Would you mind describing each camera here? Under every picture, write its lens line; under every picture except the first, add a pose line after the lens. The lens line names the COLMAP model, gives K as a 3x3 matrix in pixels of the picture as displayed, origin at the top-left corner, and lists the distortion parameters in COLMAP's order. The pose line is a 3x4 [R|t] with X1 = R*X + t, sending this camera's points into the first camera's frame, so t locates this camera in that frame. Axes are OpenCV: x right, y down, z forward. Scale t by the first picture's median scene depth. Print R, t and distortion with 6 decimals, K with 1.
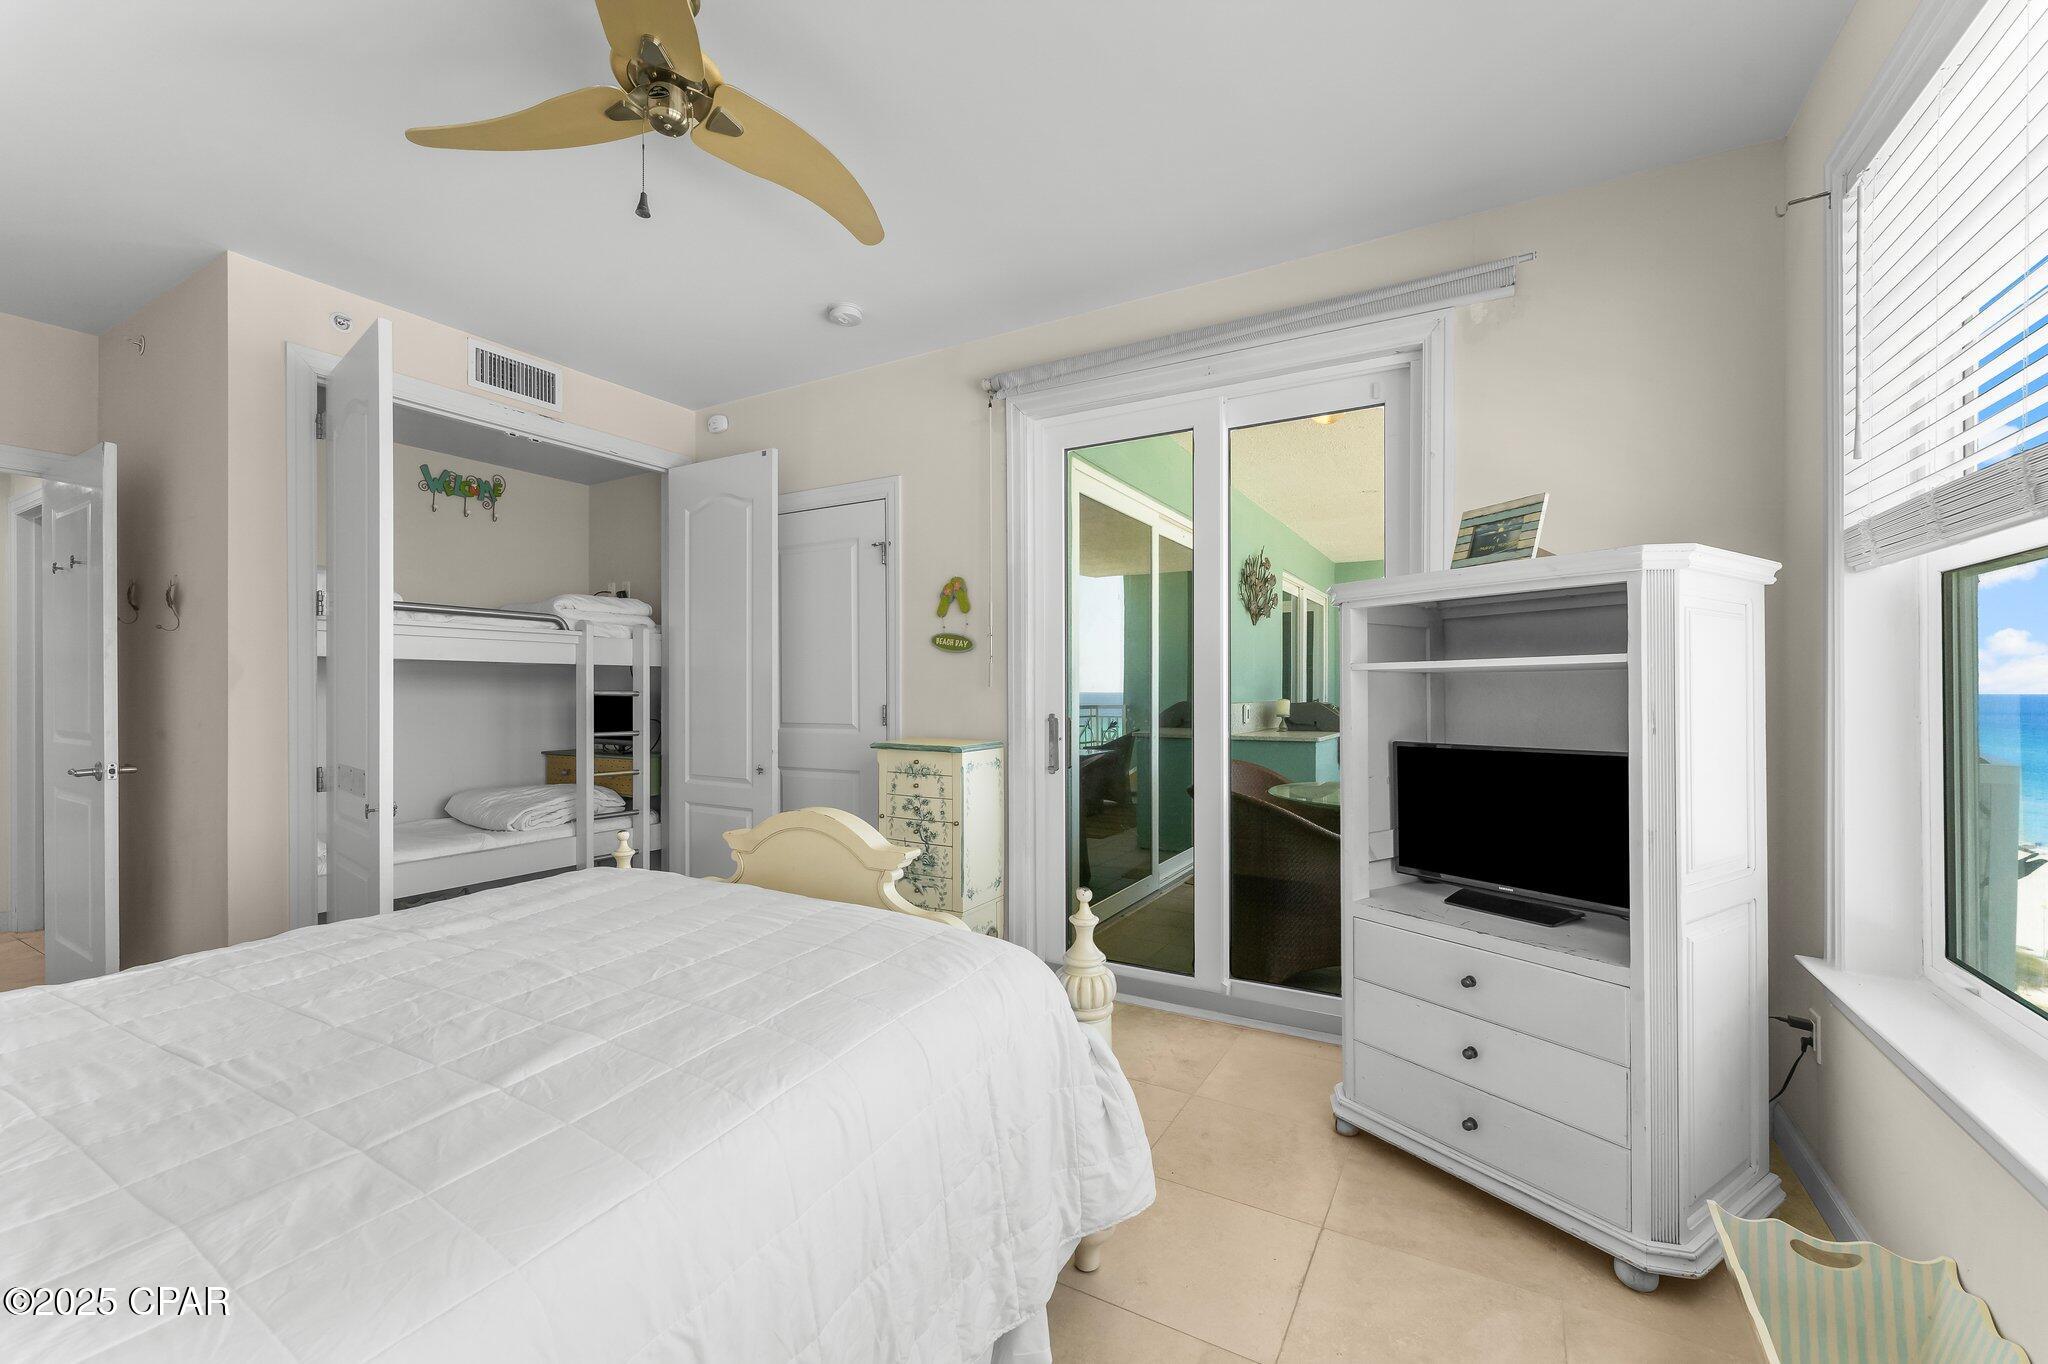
lens RADIAL K [[845.6, 0, 1014.6], [0, 845.6, 688.6], [0, 0, 1]] dist [0.003804, -0.001021]
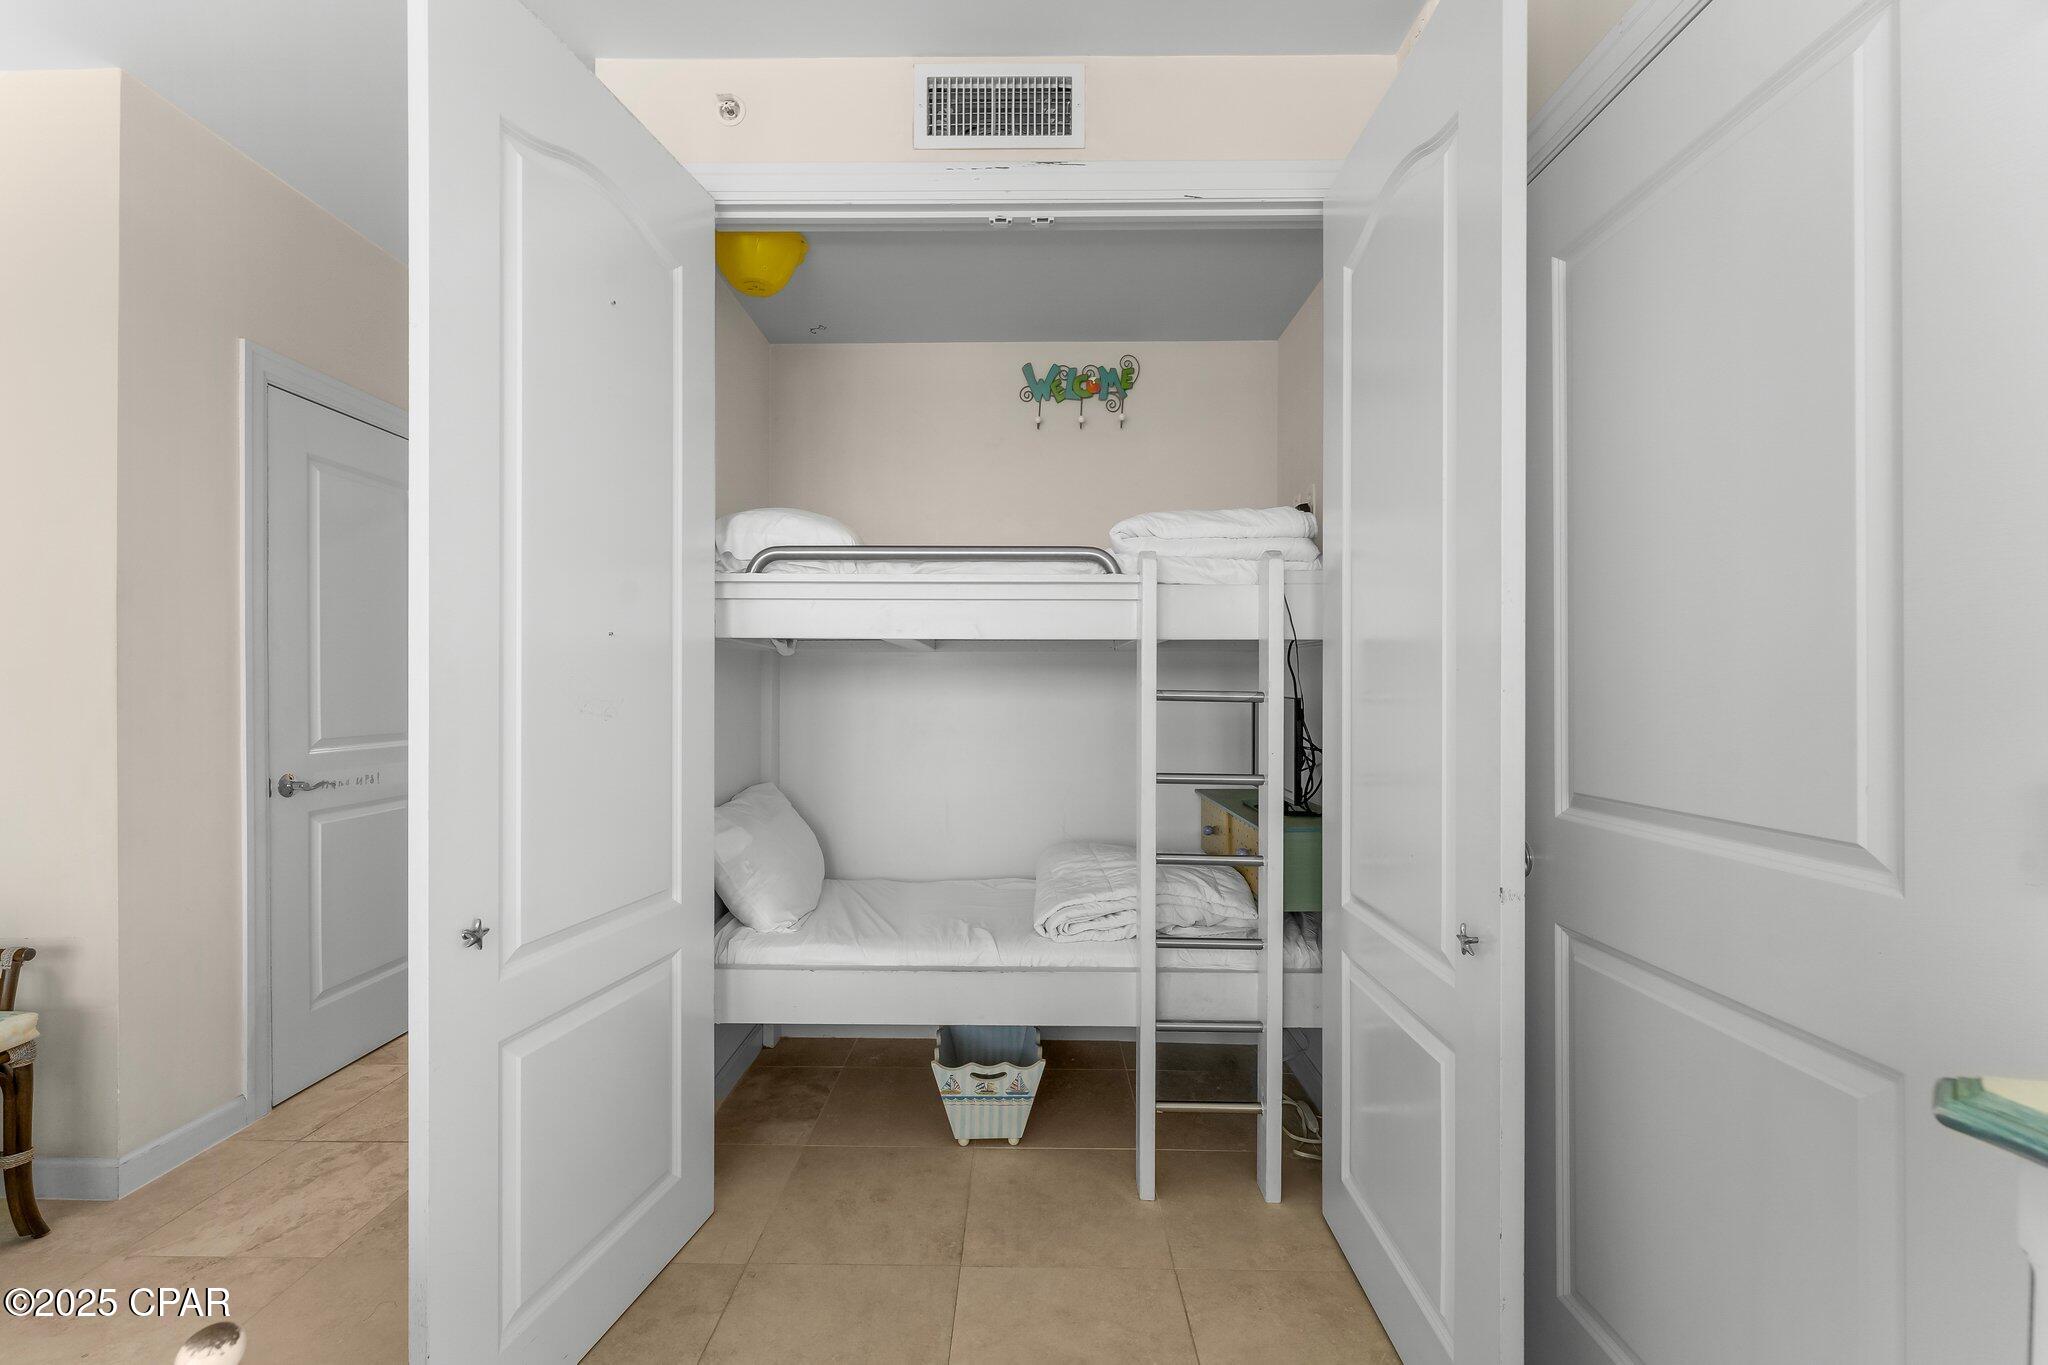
lens RADIAL K [[845.6, 0, 1010.5], [0, 845.6, 683.6], [0, 0, 1]] dist [0.003804, -0.001021]
pose [[0.502831, -0.002949, -0.864380, -0.103839], [0.001450, 0.999996, -0.002568, 0.000118], [0.864384, 0.000038, 0.502833, 0.640188]]
